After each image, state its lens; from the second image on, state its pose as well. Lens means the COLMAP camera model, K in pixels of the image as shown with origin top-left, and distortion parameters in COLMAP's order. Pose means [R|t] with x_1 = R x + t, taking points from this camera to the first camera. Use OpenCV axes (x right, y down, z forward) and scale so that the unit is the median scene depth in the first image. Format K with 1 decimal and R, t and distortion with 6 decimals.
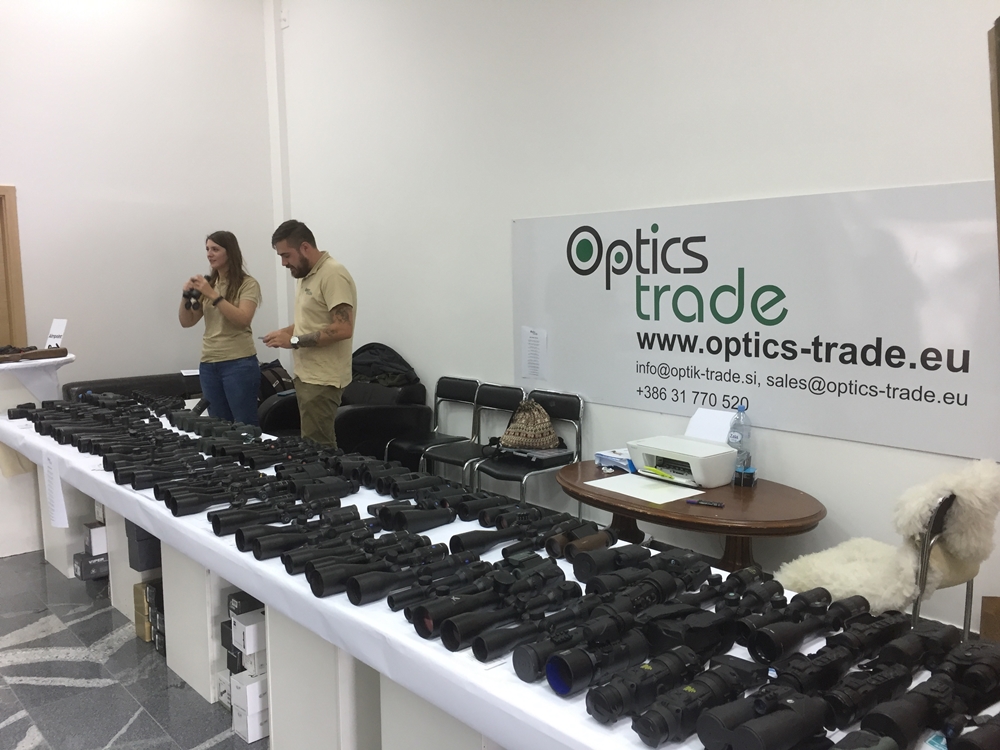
lens RADIAL K [[855.8, 0, 500.0], [0, 855.8, 375.0], [0, 0, 1]] dist [0.078674, -0.108688]
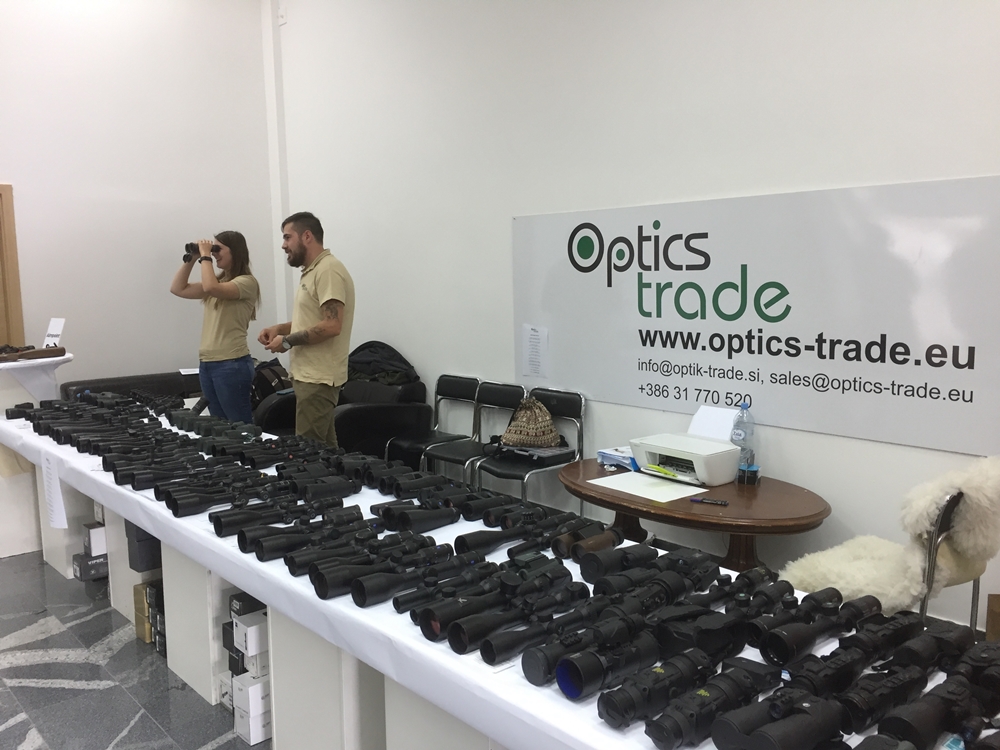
lens RADIAL K [[855.8, 0, 500.0], [0, 855.8, 375.0], [0, 0, 1]] dist [0.078674, -0.108688]
pose [[0.999991, -0.003301, 0.002819, -0.004929], [0.003292, 0.999991, 0.002852, -0.000619], [-0.002828, -0.002843, 0.999992, 0.006543]]
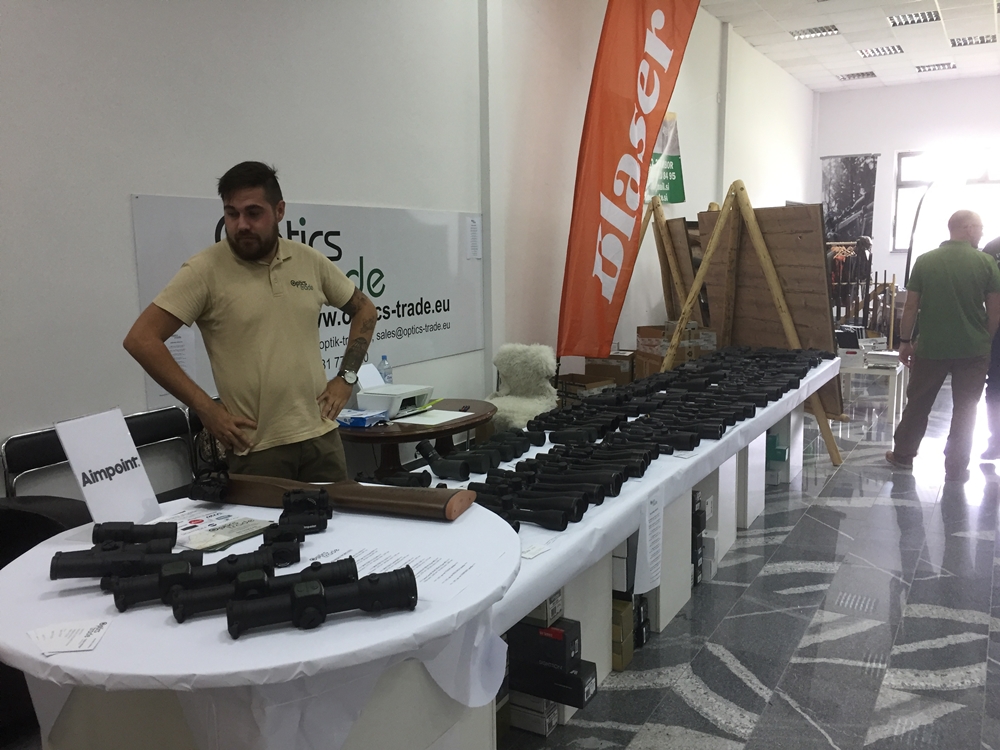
lens RADIAL K [[855.8, 0, 500.0], [0, 855.8, 375.0], [0, 0, 1]] dist [0.078674, -0.108688]
pose [[-0.316722, -0.123131, 0.940493, -1.111192], [0.133595, 0.975863, 0.172751, -0.151223], [-0.939063, 0.180359, -0.292628, 1.261434]]
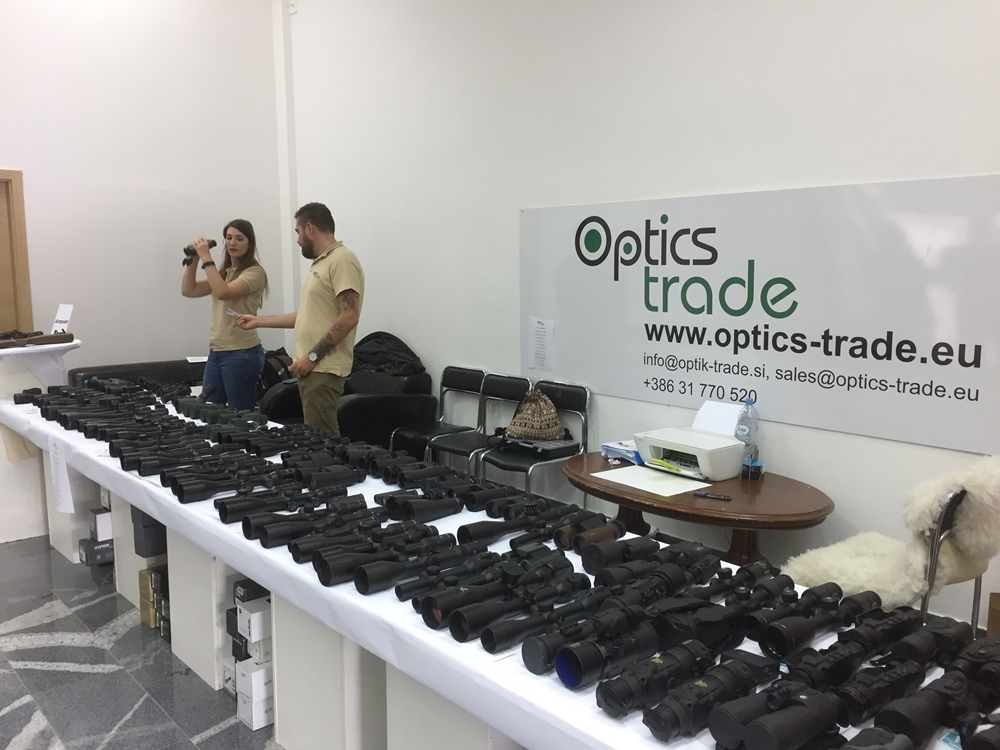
lens RADIAL K [[855.8, 0, 500.0], [0, 855.8, 375.0], [0, 0, 1]] dist [0.078674, -0.108688]
pose [[0.999934, 0.010697, -0.004299, -0.003978], [-0.010649, 0.999882, 0.011063, 0.000411], [0.004417, -0.011016, 0.999930, 0.004308]]
